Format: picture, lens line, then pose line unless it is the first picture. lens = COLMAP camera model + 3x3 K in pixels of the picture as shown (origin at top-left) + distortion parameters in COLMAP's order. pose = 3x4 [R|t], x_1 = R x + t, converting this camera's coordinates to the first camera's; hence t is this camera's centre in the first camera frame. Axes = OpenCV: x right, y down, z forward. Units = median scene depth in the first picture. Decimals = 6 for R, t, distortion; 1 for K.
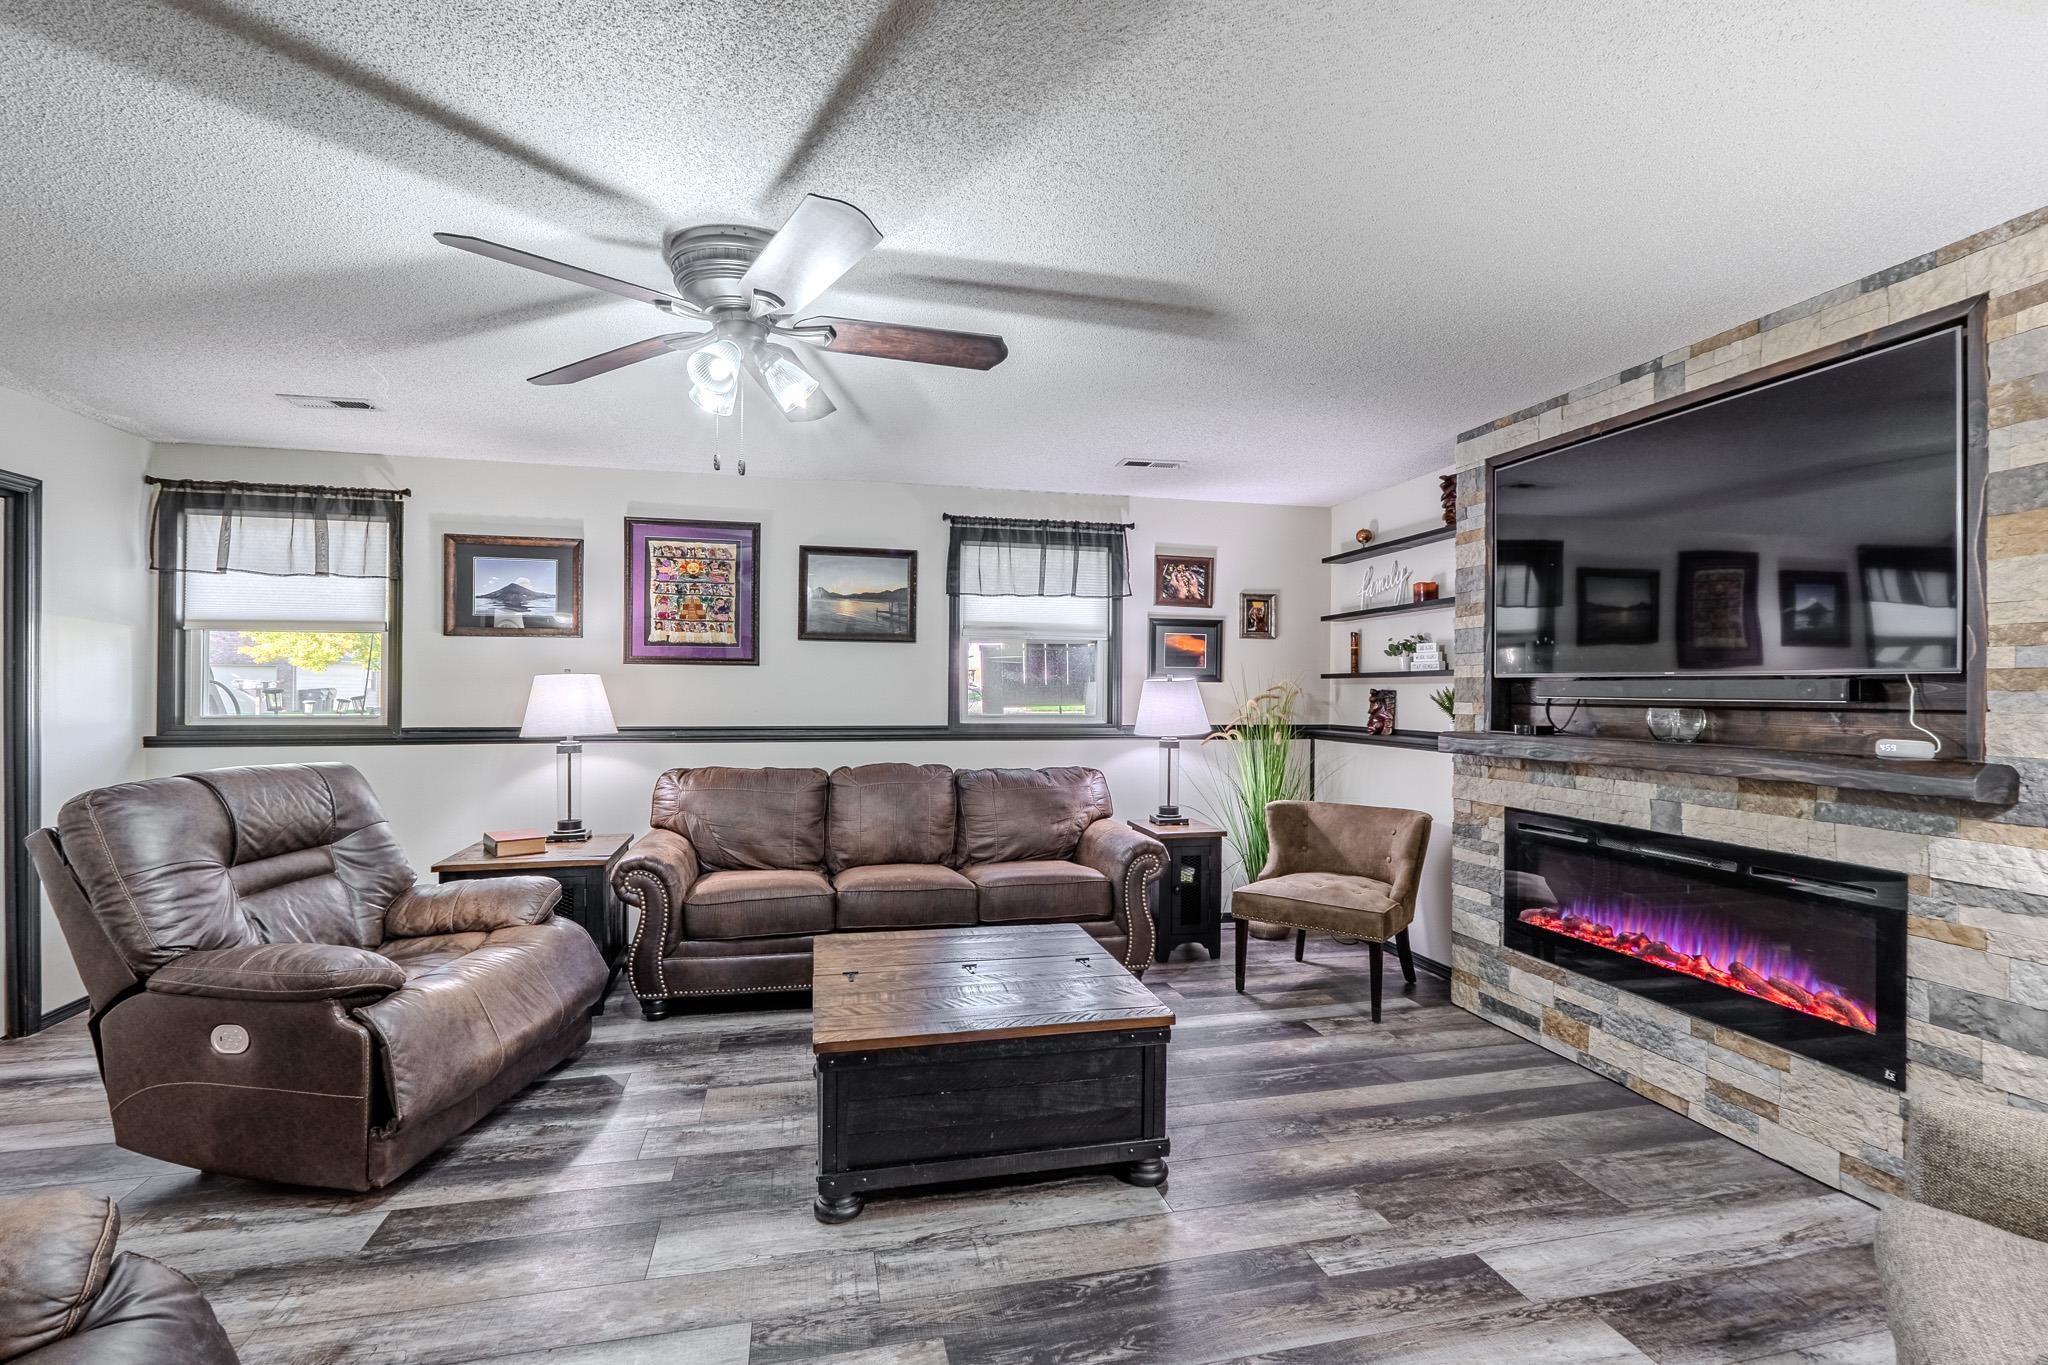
lens RADIAL K [[861.7, 0, 1015.7], [0, 861.7, 685.5], [0, 0, 1]] dist [-0.002991, -0.000420]
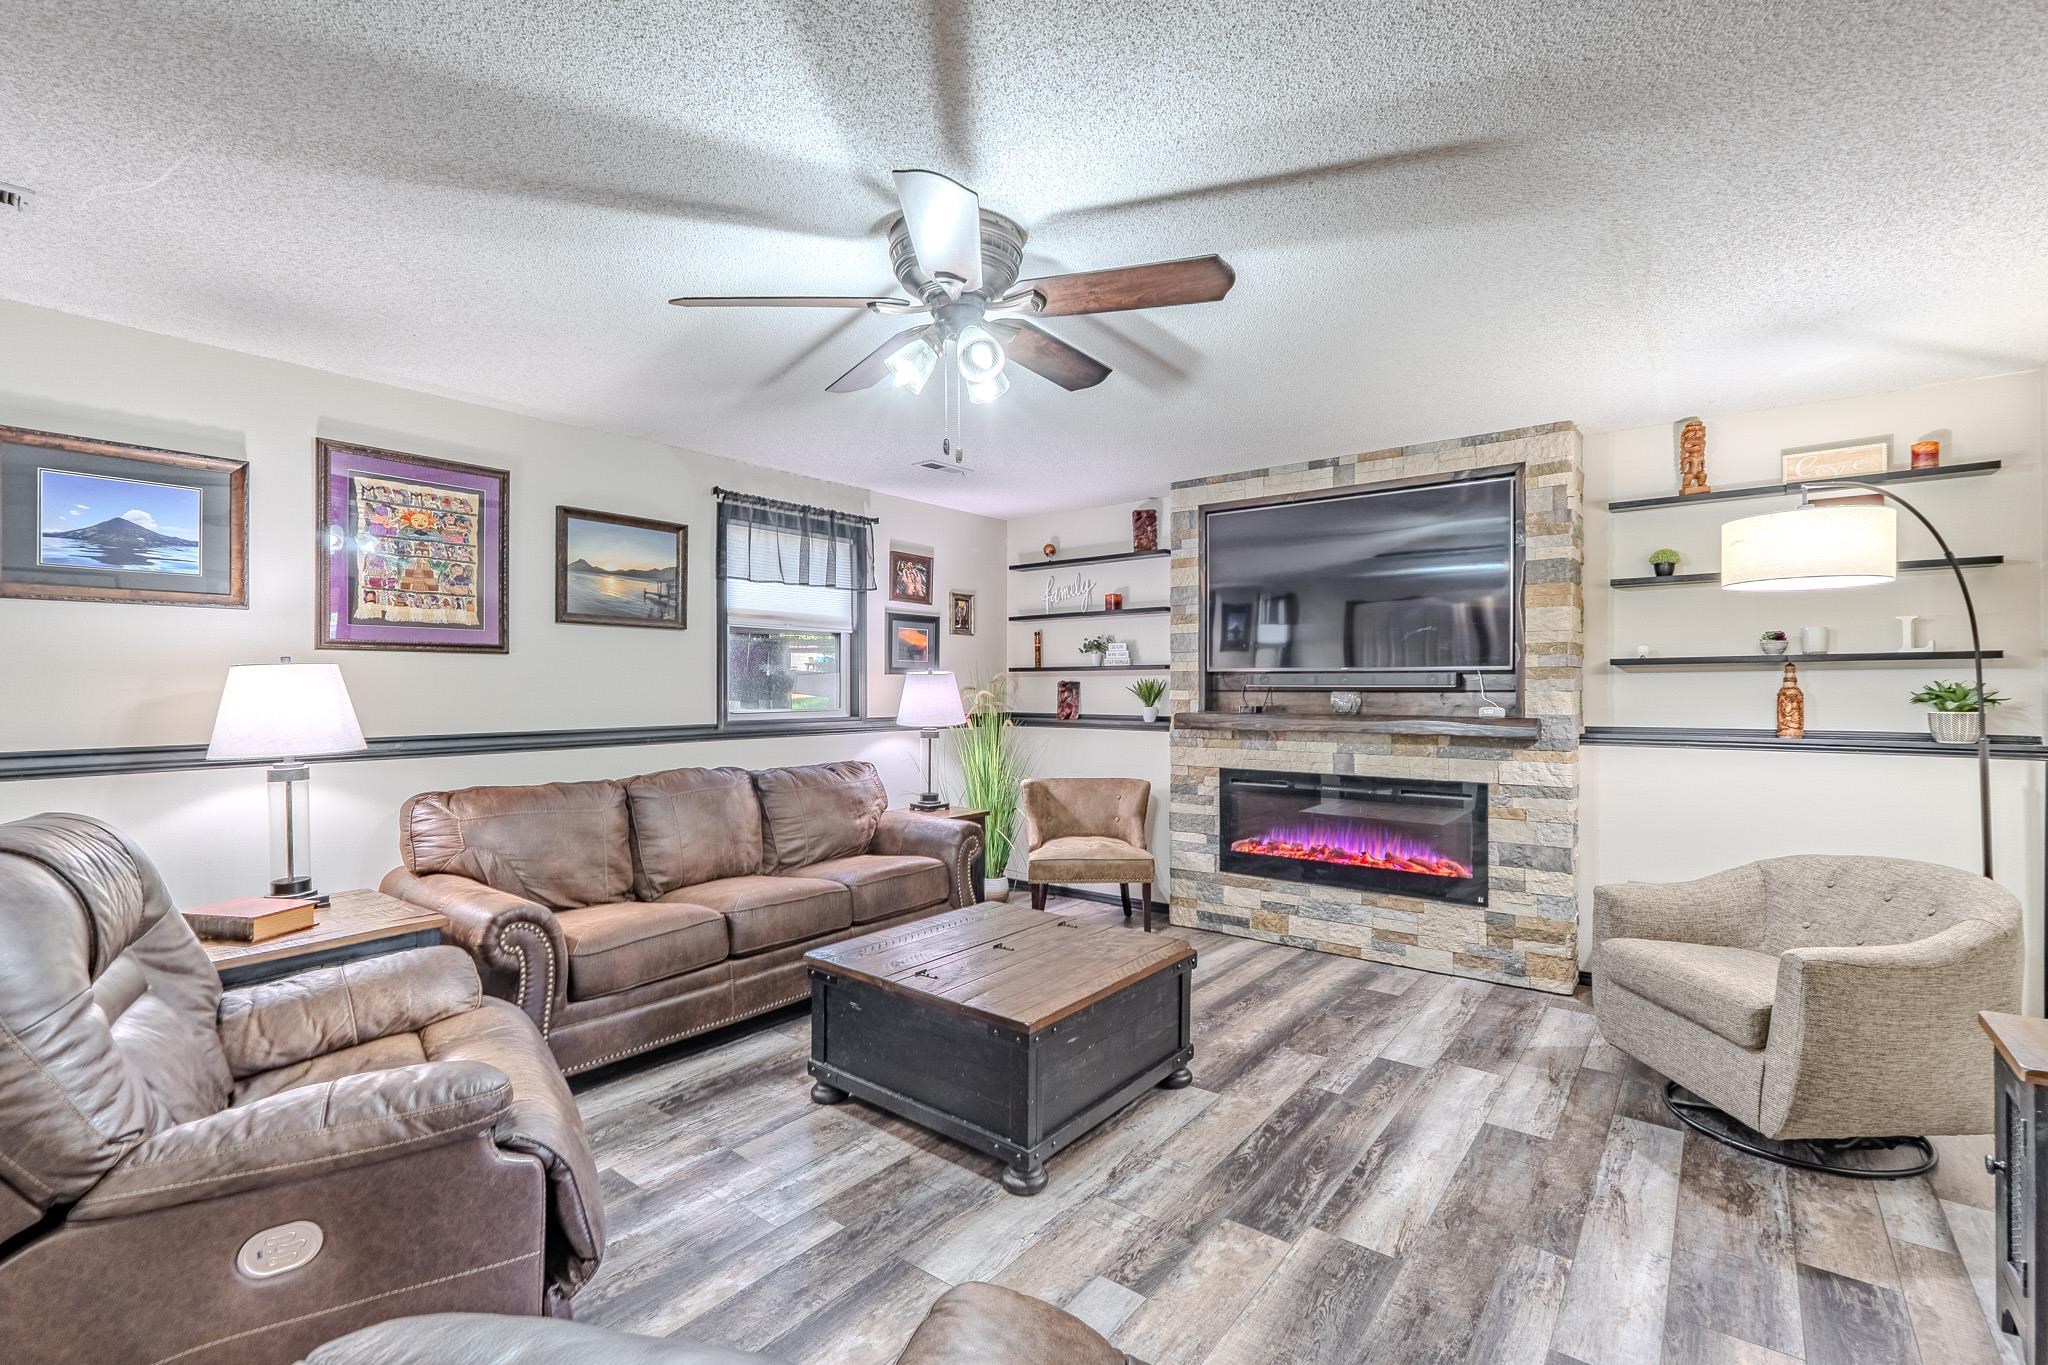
lens RADIAL K [[895.2, 0, 1024.0], [0, 895.2, 682.5], [0, 0, 1]] dist [0.000673, -0.000235]
pose [[0.784630, -0.006069, 0.619935, -0.562853], [0.003661, 0.999980, 0.005155, -0.000127], [-0.619954, -0.001776, 0.784636, 0.099667]]
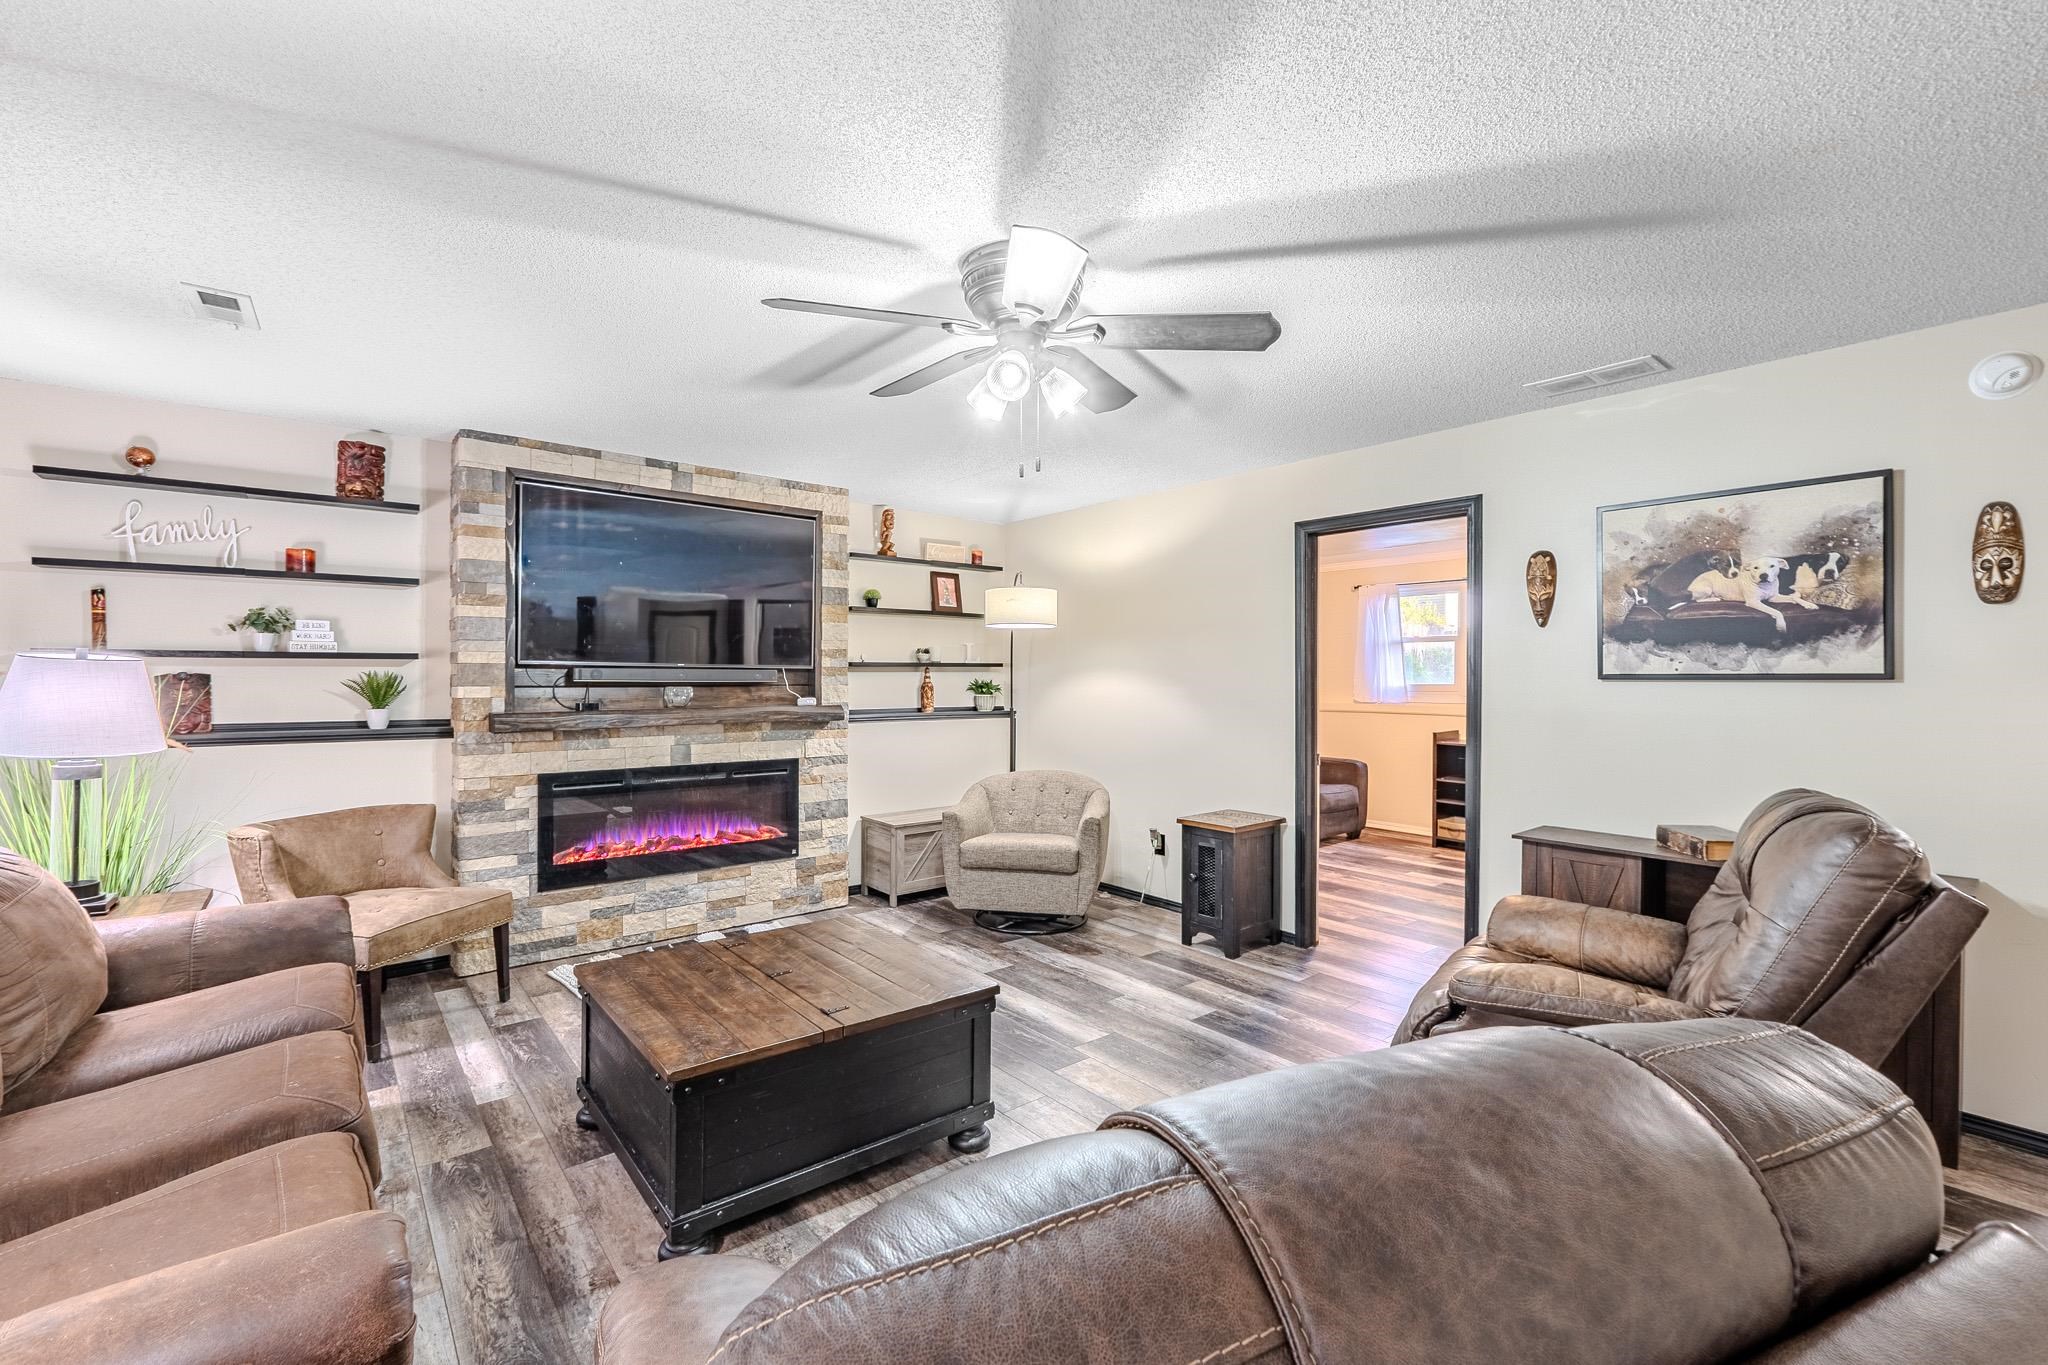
lens RADIAL K [[861.6, 0, 1020.6], [0, 861.6, 678.0], [0, 0, 1]] dist [-0.002159, -0.001174]
pose [[-0.425541, -0.006240, 0.904918, -0.816784], [-0.008775, 0.999958, 0.002769, 0.000359], [-0.904897, -0.006763, -0.425577, 0.953367]]
